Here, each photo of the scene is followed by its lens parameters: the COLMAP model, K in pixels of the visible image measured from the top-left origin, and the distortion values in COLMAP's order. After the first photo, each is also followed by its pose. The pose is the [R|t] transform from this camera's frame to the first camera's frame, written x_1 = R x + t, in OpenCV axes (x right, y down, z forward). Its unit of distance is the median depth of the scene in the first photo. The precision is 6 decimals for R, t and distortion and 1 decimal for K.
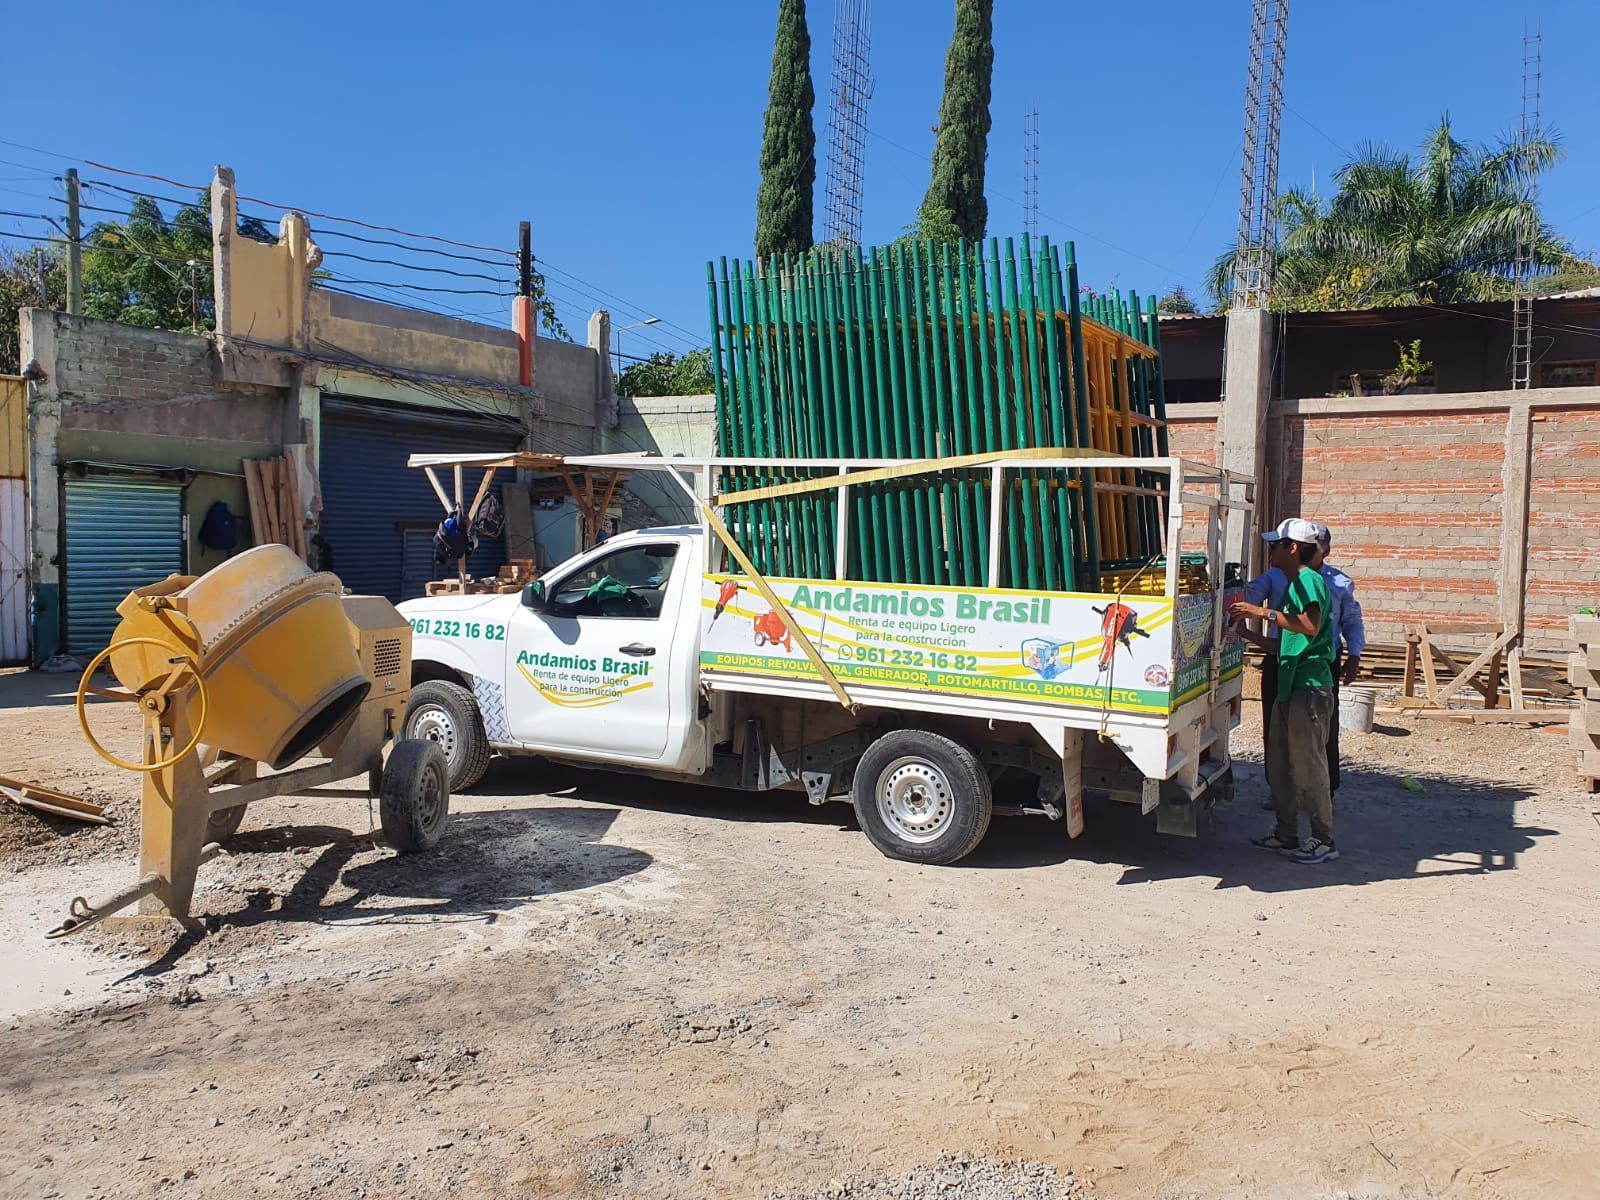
lens RADIAL K [[1131.1, 0, 799.9], [0, 1131.1, 581.6], [0, 0, 1]] dist [0.008209, -0.000322]
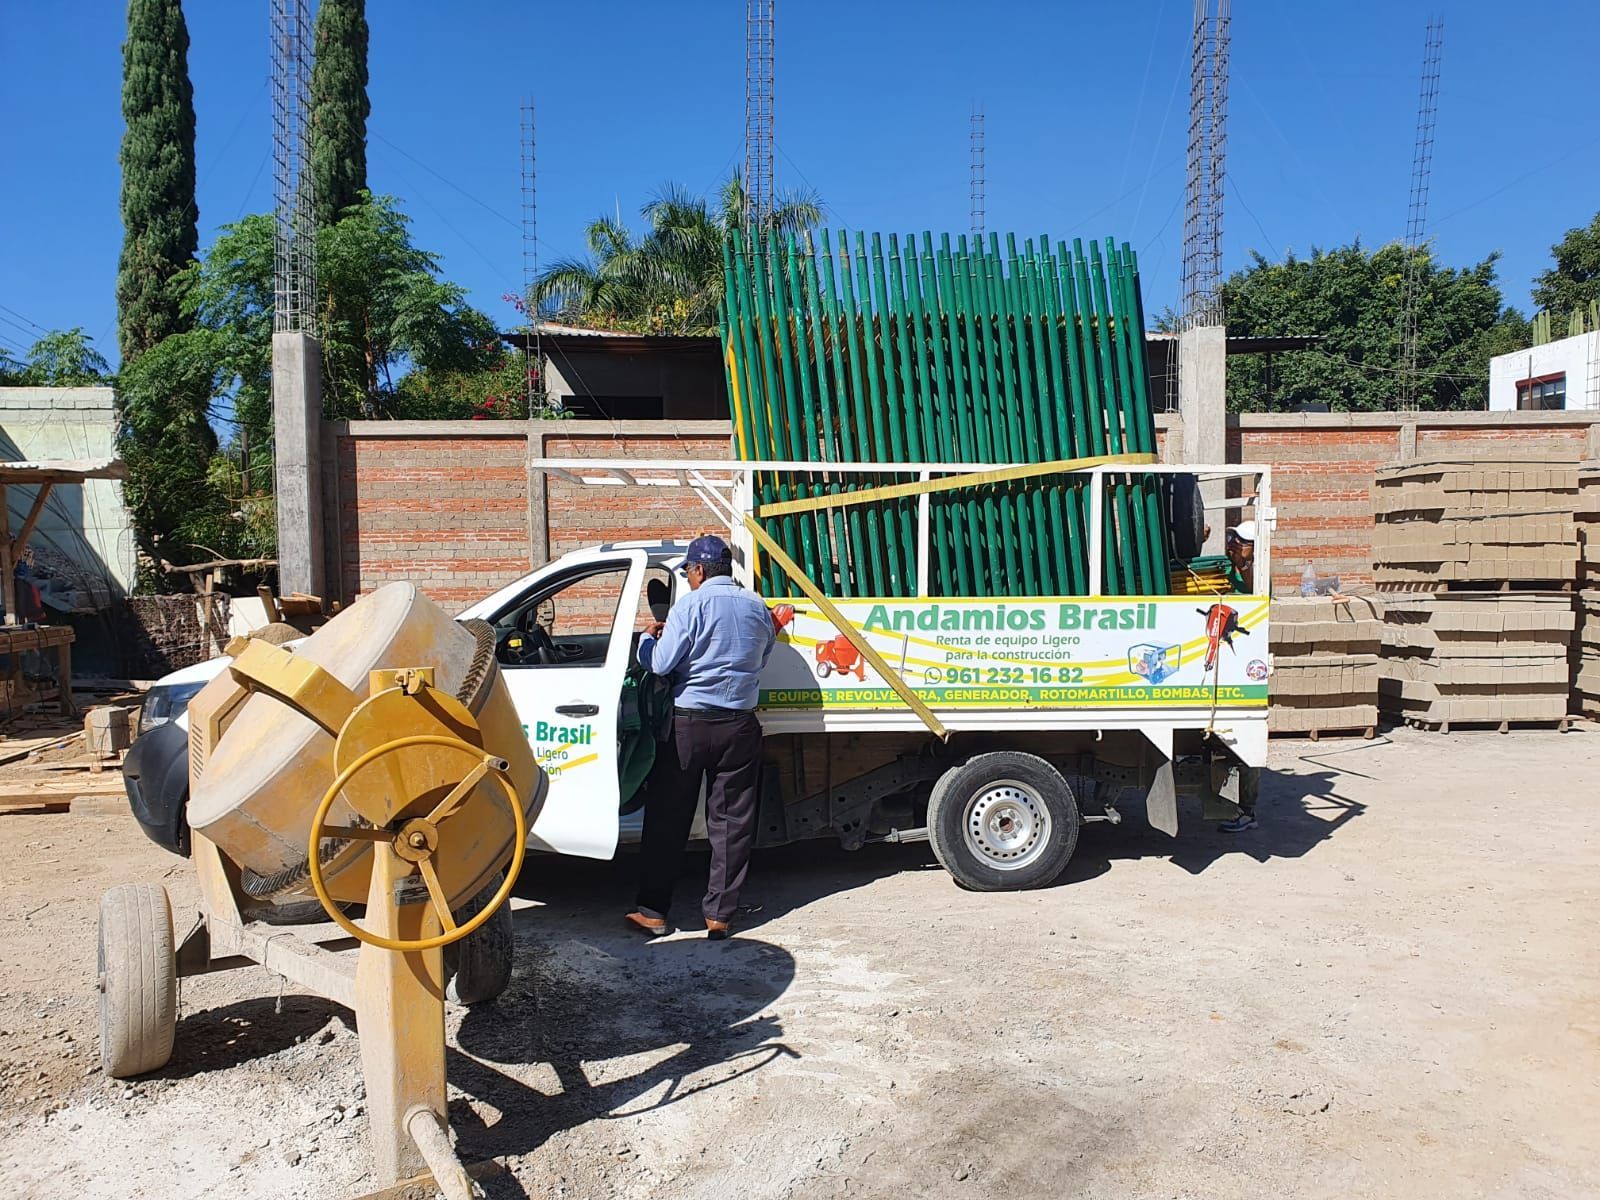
lens RADIAL K [[1160.2, 0, 800.0], [0, 1160.2, 600.0], [0, 0, 1]] dist [-0.001913, 0.038559]
pose [[0.858300, -0.051129, 0.510594, -0.538757], [0.051152, 0.998593, 0.014010, -0.017390], [-0.510592, 0.014093, 0.859708, 0.256929]]
